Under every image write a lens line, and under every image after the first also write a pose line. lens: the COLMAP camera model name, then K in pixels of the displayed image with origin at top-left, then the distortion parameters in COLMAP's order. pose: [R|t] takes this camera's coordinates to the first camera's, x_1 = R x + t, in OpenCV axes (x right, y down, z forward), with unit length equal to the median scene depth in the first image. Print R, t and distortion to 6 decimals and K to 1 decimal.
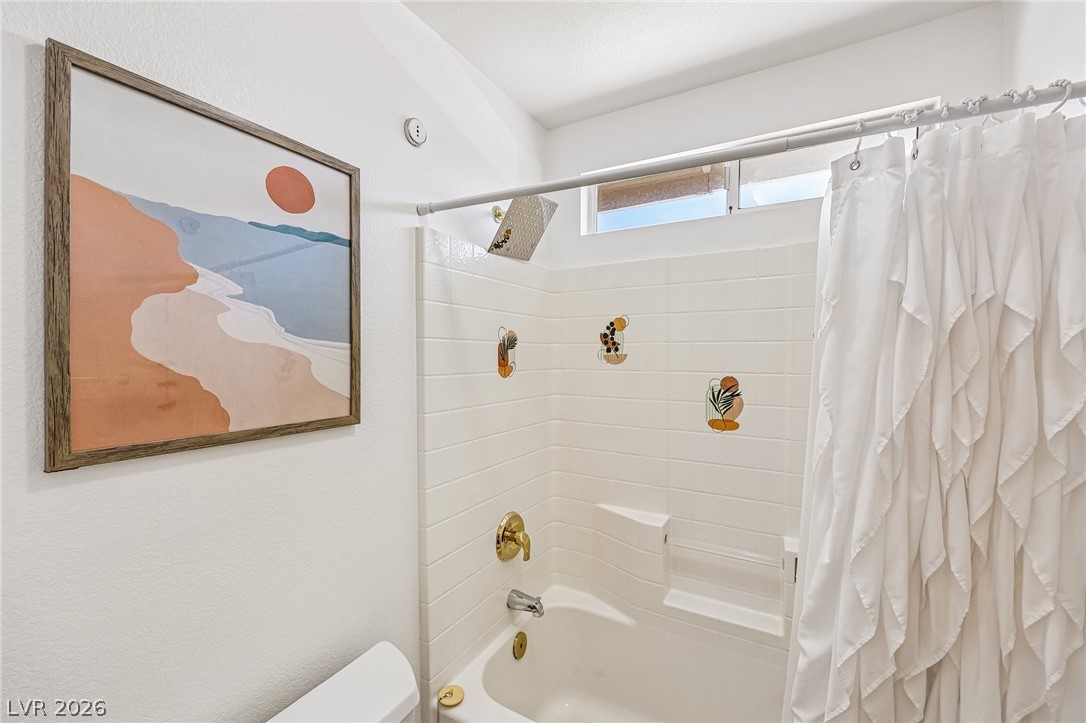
lens RADIAL K [[446.3, 0, 545.5], [0, 446.3, 347.6], [0, 0, 1]] dist [-0.002530, -0.000616]
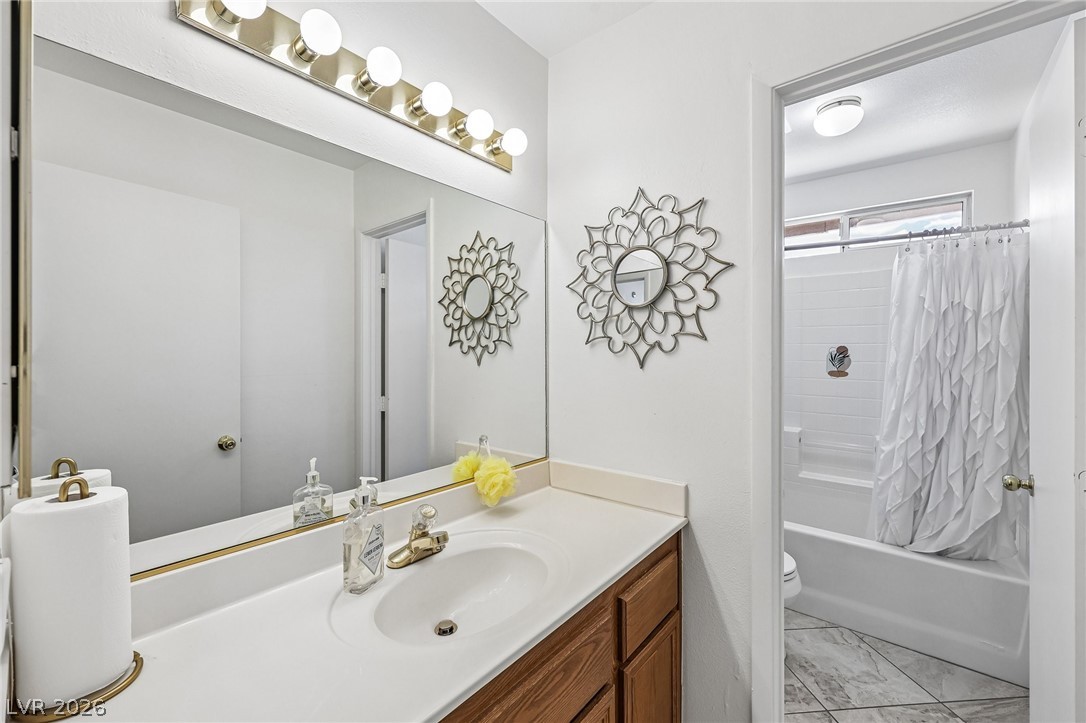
lens RADIAL K [[437.6, 0, 538.2], [0, 437.6, 346.8], [0, 0, 1]] dist [-0.003136, -0.000166]
pose [[0.983875, 0.008644, -0.178649, -0.957523], [-0.008164, 0.999961, 0.003422, 0.154520], [0.178671, -0.001909, 0.983907, -1.889206]]
